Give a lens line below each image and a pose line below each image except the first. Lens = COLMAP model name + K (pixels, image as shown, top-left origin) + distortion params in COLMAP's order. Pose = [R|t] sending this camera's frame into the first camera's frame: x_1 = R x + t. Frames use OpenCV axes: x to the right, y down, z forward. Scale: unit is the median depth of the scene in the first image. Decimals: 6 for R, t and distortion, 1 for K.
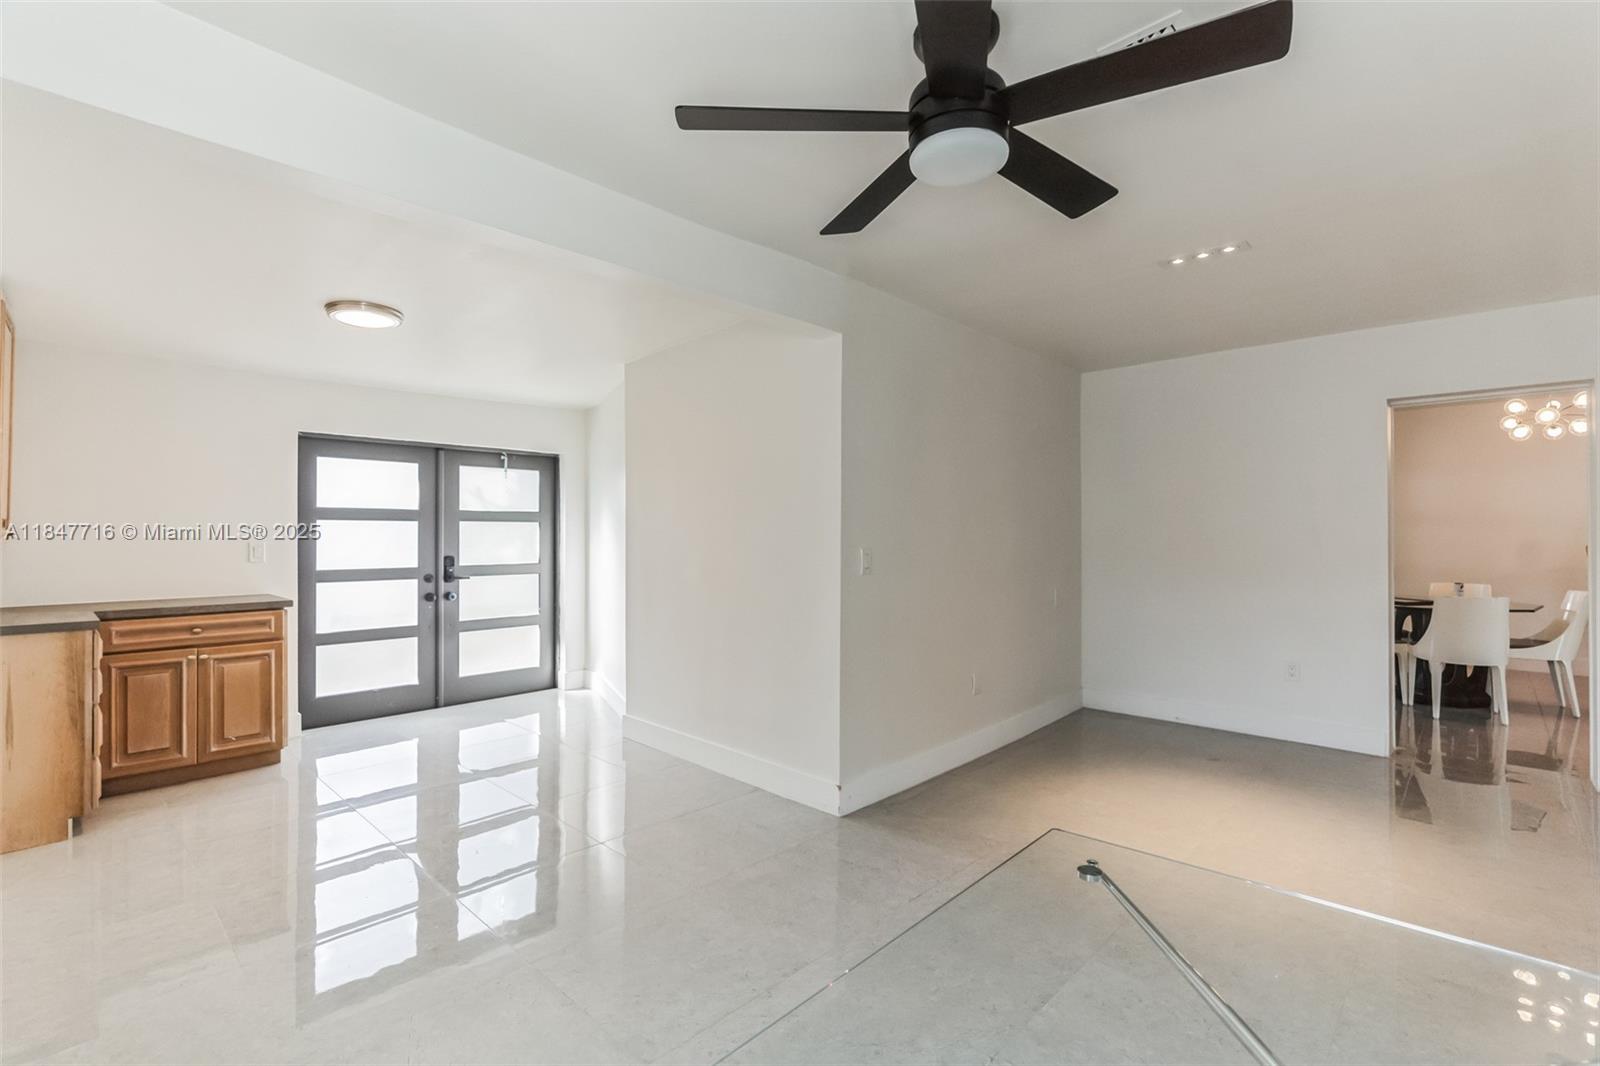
lens RADIAL K [[730.2, 0, 778.0], [0, 730.2, 531.0], [0, 0, 1]] dist [-0.001709, -0.000198]
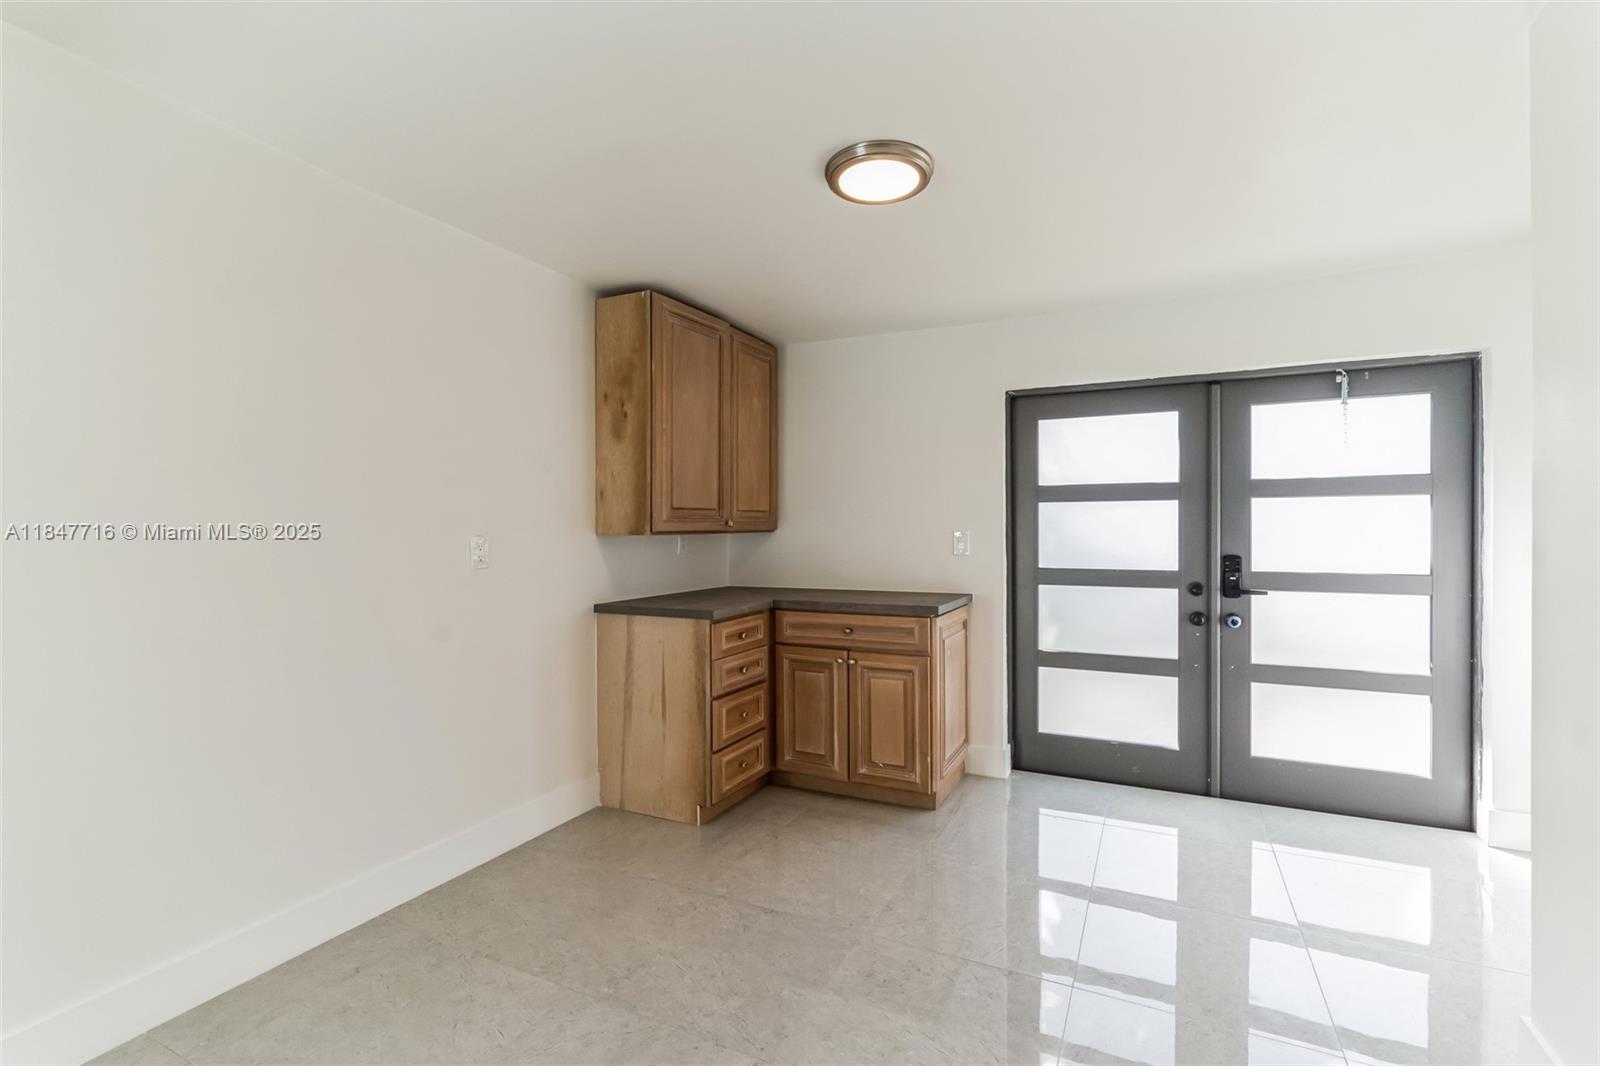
lens RADIAL K [[730.2, 0, 778.0], [0, 730.2, 531.0], [0, 0, 1]] dist [-0.001709, -0.000198]
pose [[0.323228, 0.003893, -0.946313, 0.006965], [0.009404, 0.999929, 0.007326, 0.006188], [0.946275, -0.011267, 0.323168, 0.453007]]
